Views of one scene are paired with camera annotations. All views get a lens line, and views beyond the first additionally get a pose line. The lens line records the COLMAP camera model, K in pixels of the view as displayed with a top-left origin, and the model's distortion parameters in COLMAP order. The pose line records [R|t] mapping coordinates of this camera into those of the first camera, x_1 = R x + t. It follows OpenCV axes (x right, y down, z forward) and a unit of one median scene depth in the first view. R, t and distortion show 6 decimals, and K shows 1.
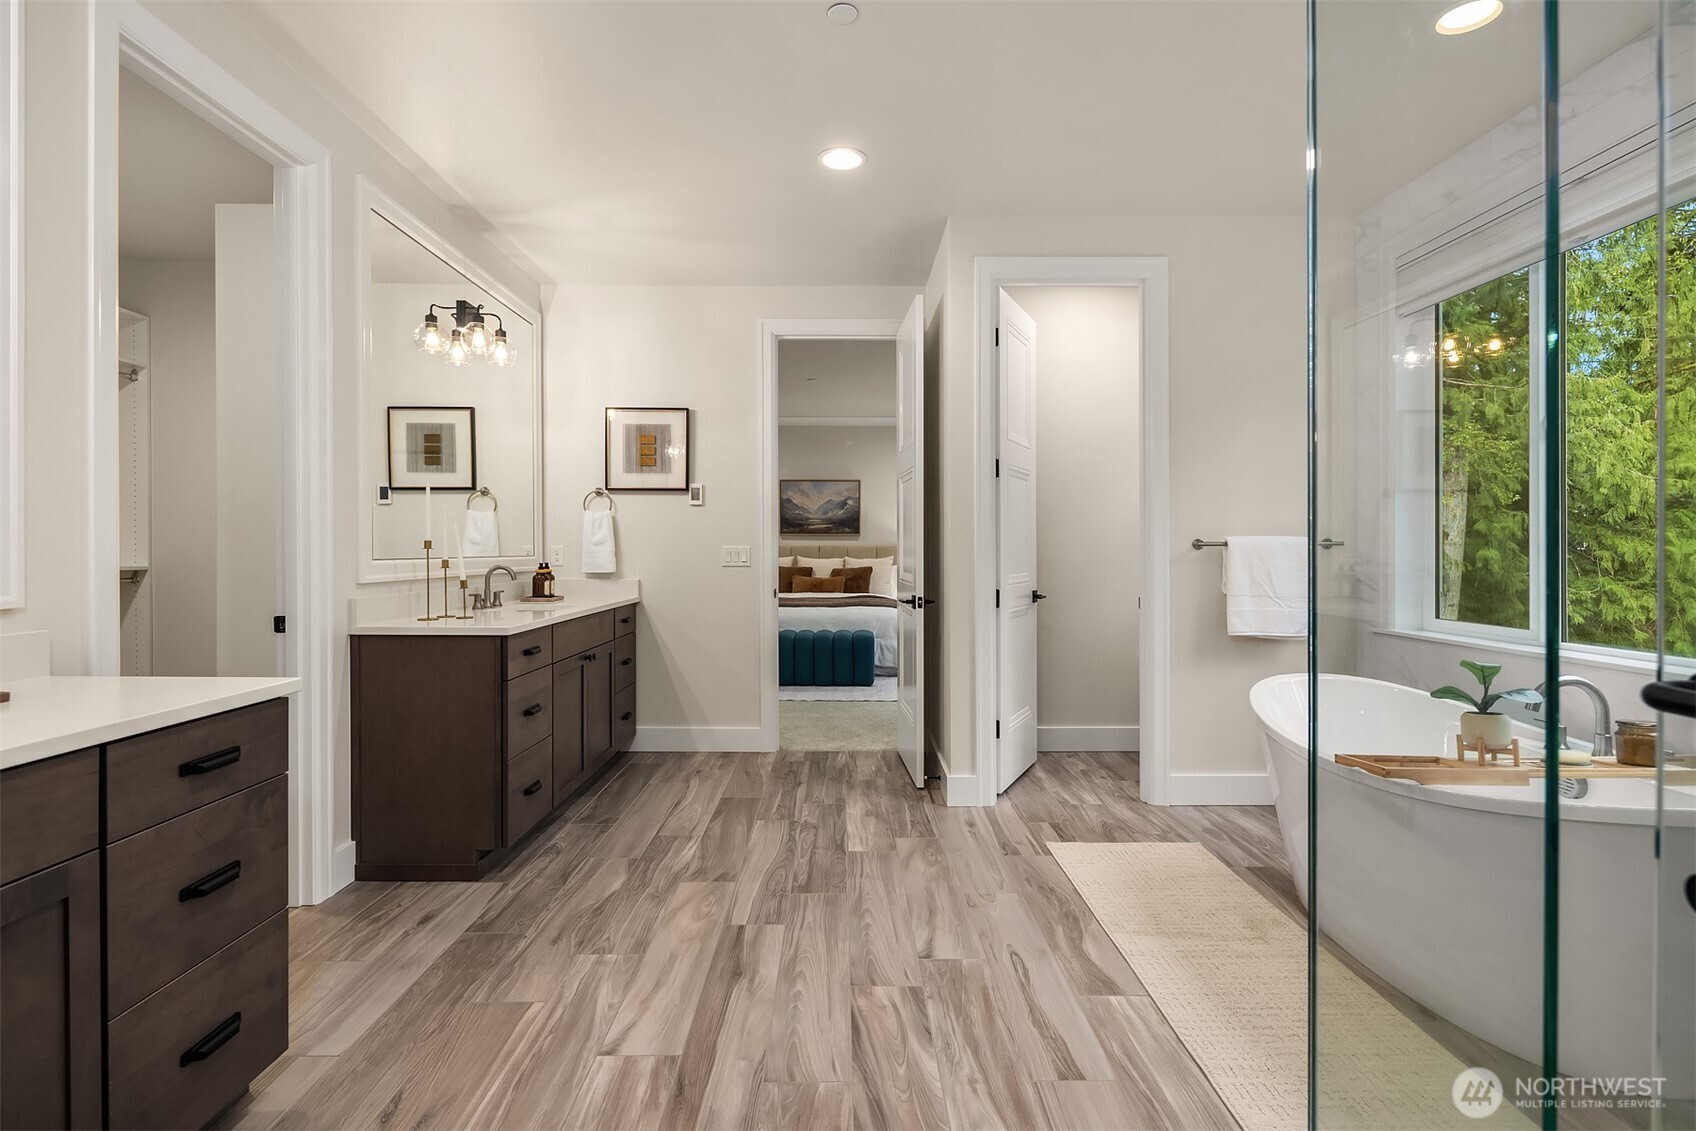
lens RADIAL K [[823.9, 0, 848.0], [0, 823.9, 565.5], [0, 0, 1]] dist [-0.003516, -0.000943]
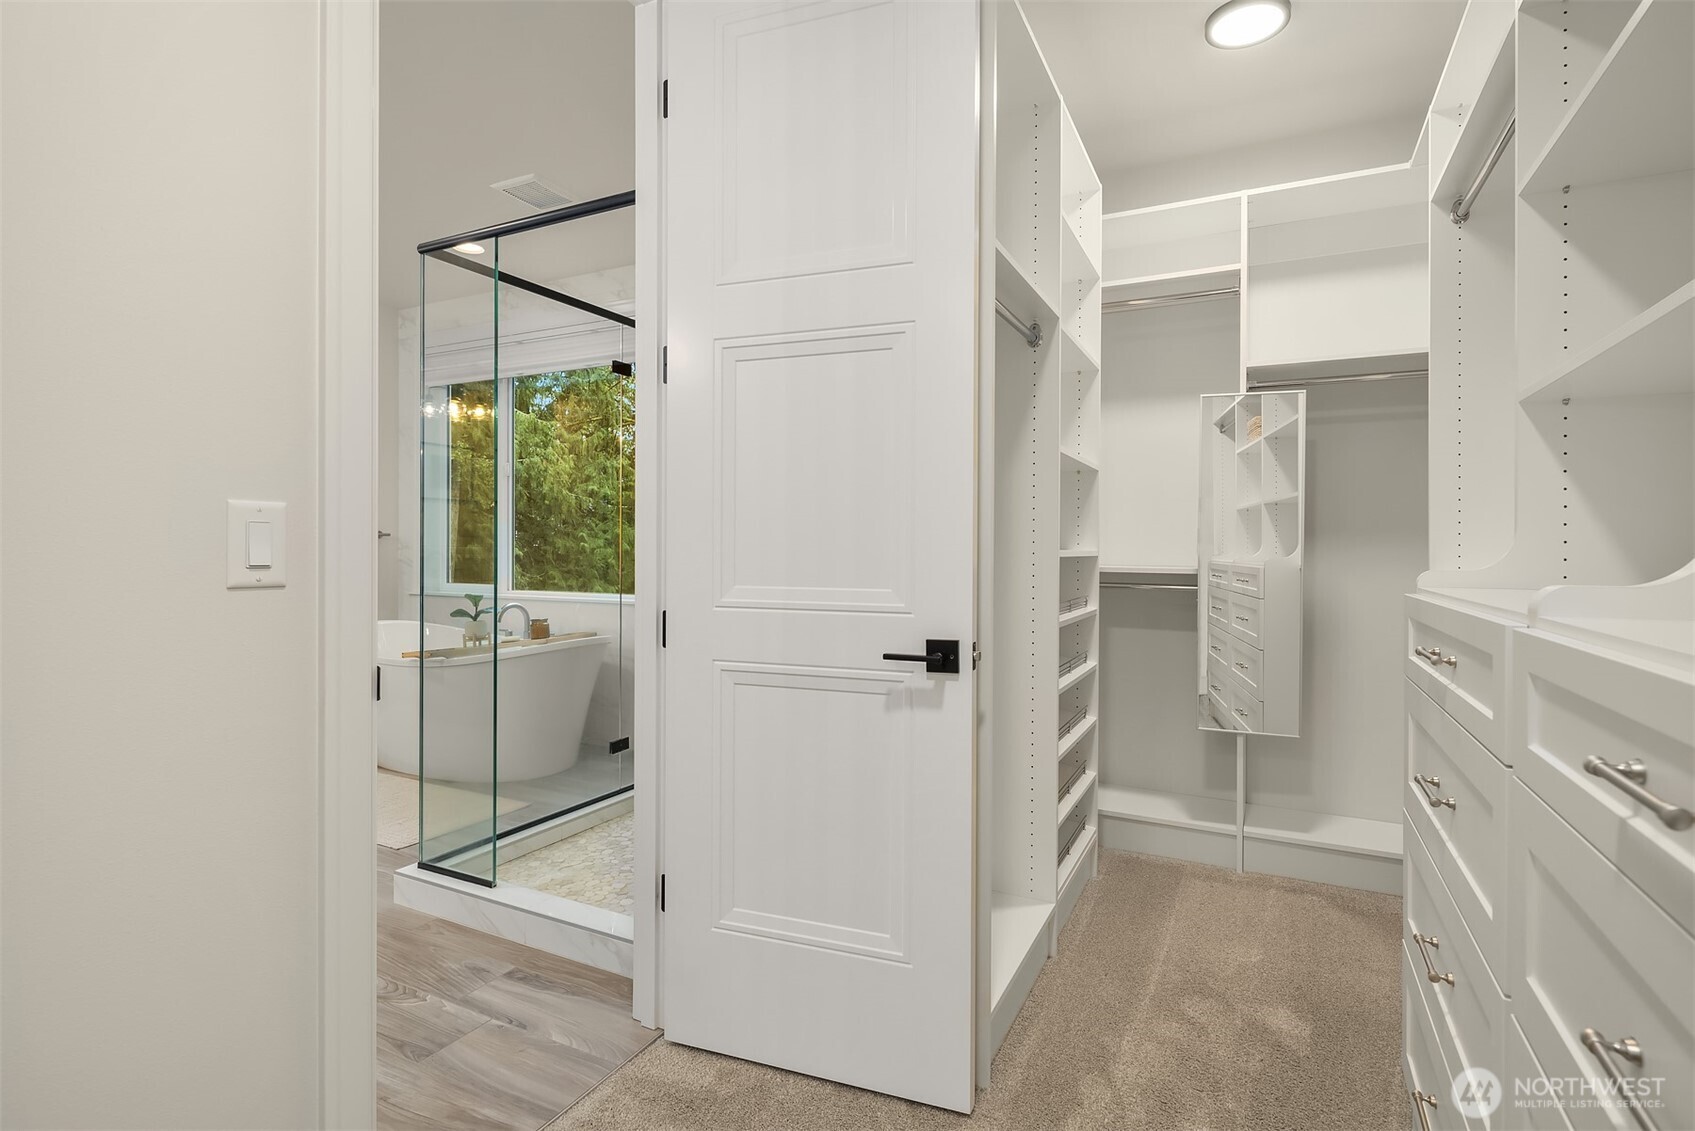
lens RADIAL K [[813.0, 0, 845.7], [0, 813.0, 542.1], [0, 0, 1]] dist [0.002069, -0.000545]
pose [[0.461504, 0.010177, 0.887080, -0.553389], [0.009667, 0.999817, -0.016500, 0.028180], [-0.887085, 0.016190, 0.461321, -0.696944]]
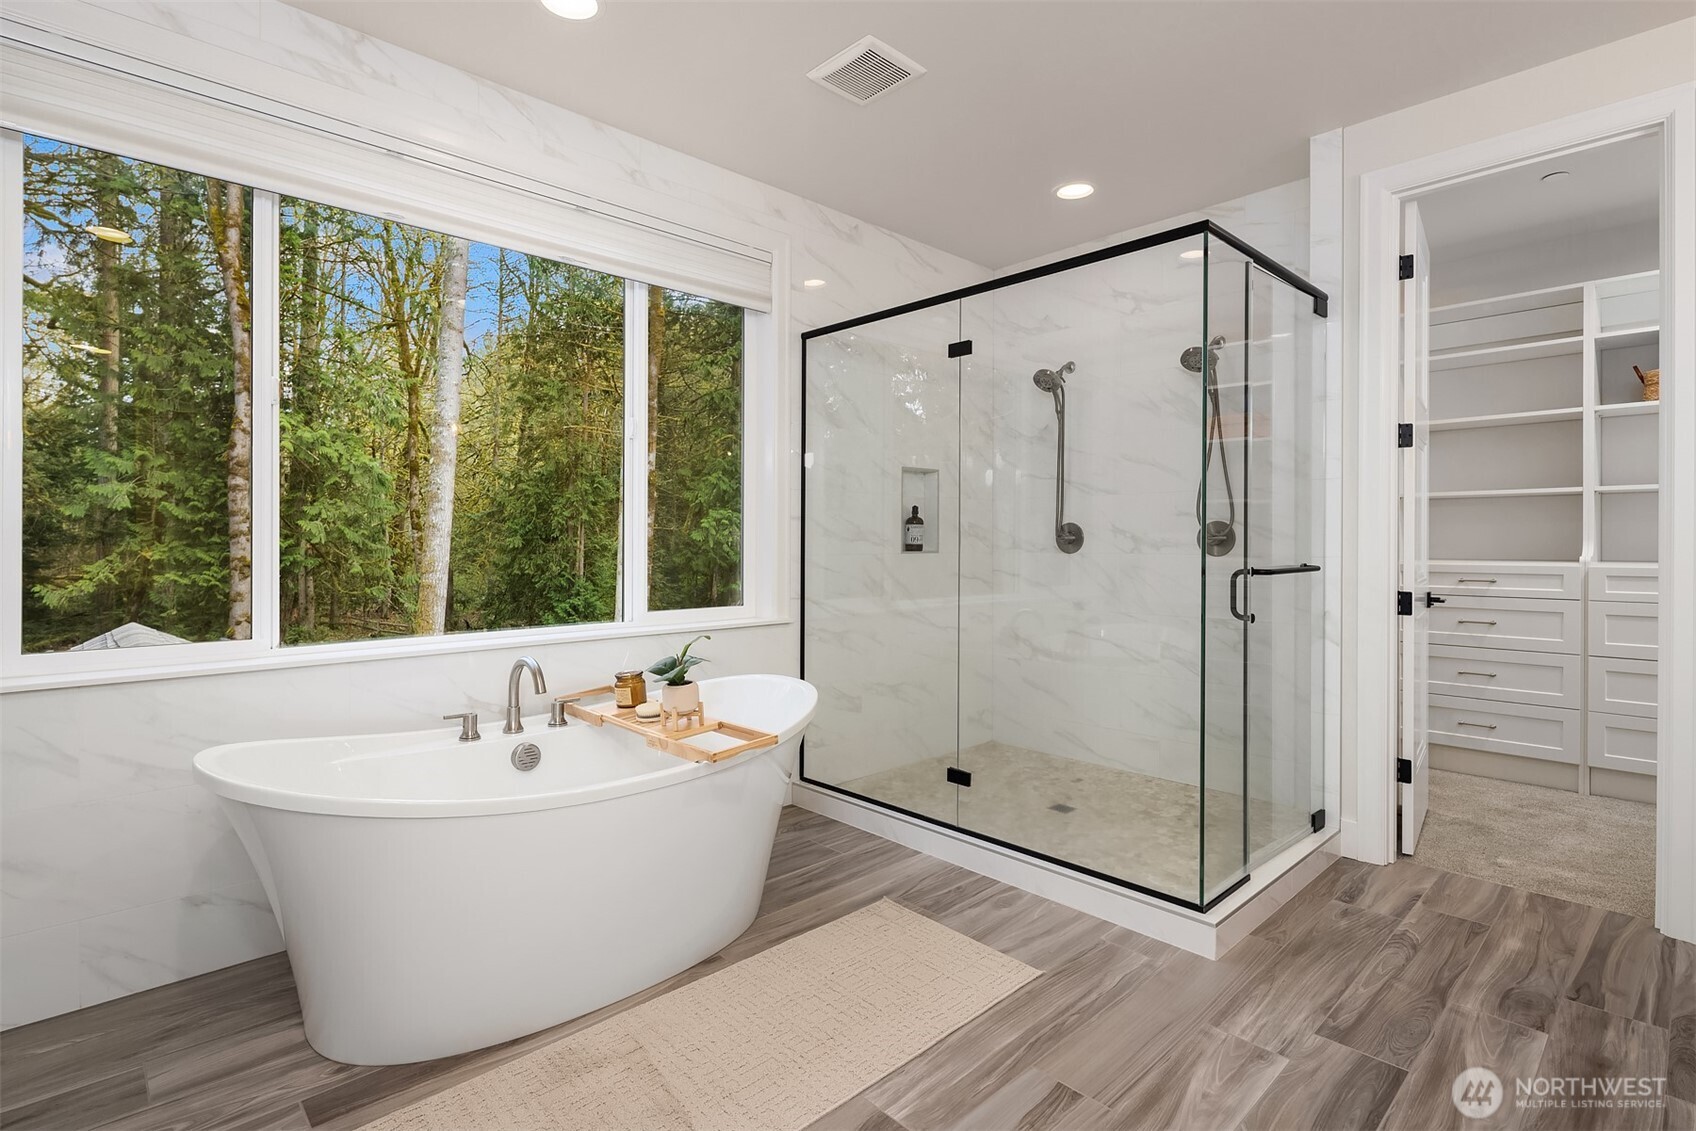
lens RADIAL K [[813.5, 0, 846.2], [0, 813.5, 542.1], [0, 0, 1]] dist [0.002069, -0.000545]
pose [[-0.680685, 0.000503, 0.732576, -0.226058], [0.011312, 0.999888, 0.009824, -0.032144], [-0.732489, 0.014973, -0.680615, 1.640134]]
